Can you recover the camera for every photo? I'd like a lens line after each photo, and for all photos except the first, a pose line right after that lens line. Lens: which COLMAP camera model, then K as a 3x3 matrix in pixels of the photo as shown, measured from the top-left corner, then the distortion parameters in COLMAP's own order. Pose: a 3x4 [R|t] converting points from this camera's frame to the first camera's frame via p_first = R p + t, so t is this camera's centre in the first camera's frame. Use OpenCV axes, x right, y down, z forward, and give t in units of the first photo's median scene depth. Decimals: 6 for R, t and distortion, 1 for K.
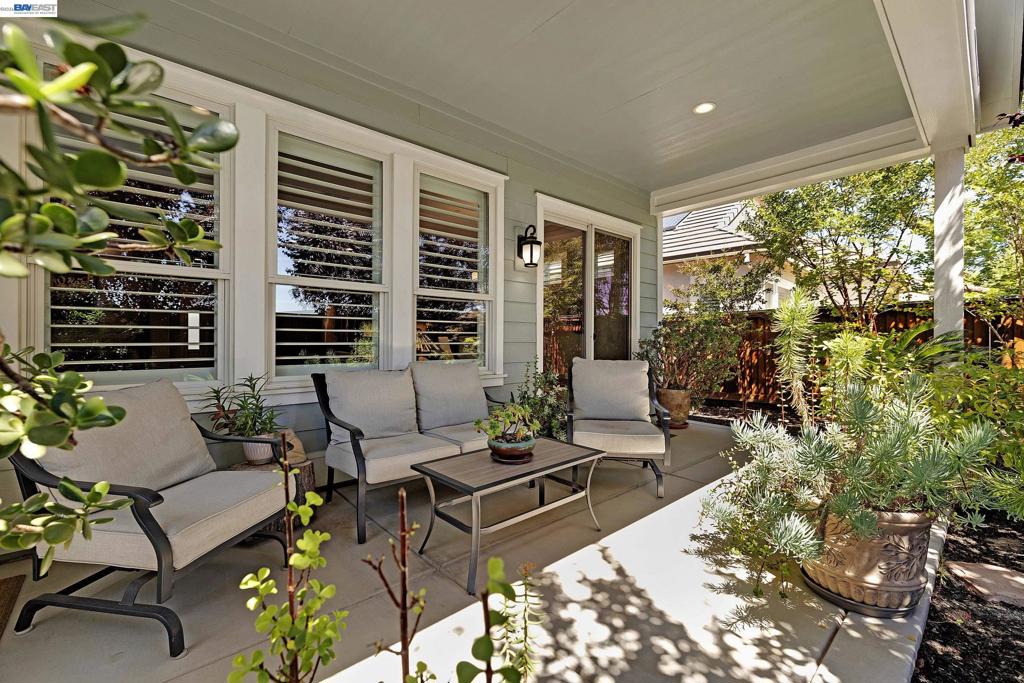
lens RADIAL K [[421.6, 0, 514.5], [0, 421.6, 341.6], [0, 0, 1]] dist [0.000941, -0.000013]
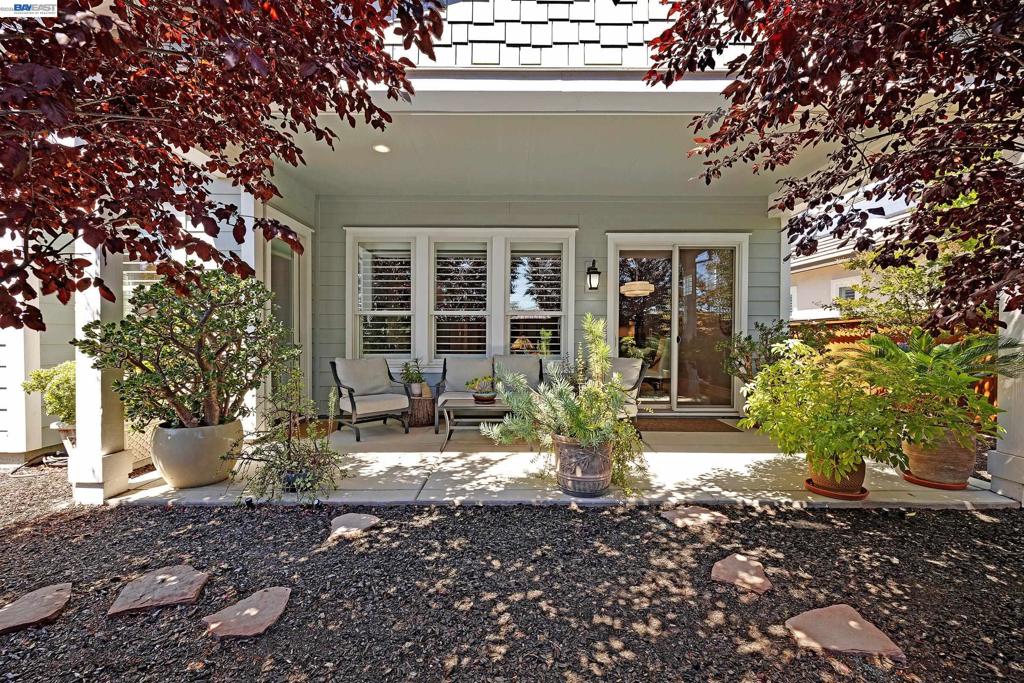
lens RADIAL K [[421.6, 0, 512.6], [0, 421.6, 338.5], [0, 0, 1]] dist [0.000941, -0.000013]
pose [[0.756457, 0.004935, -0.654025, 1.641801], [-0.005242, 0.999985, 0.001483, -0.037441], [0.654023, 0.002307, 0.756471, -0.506041]]
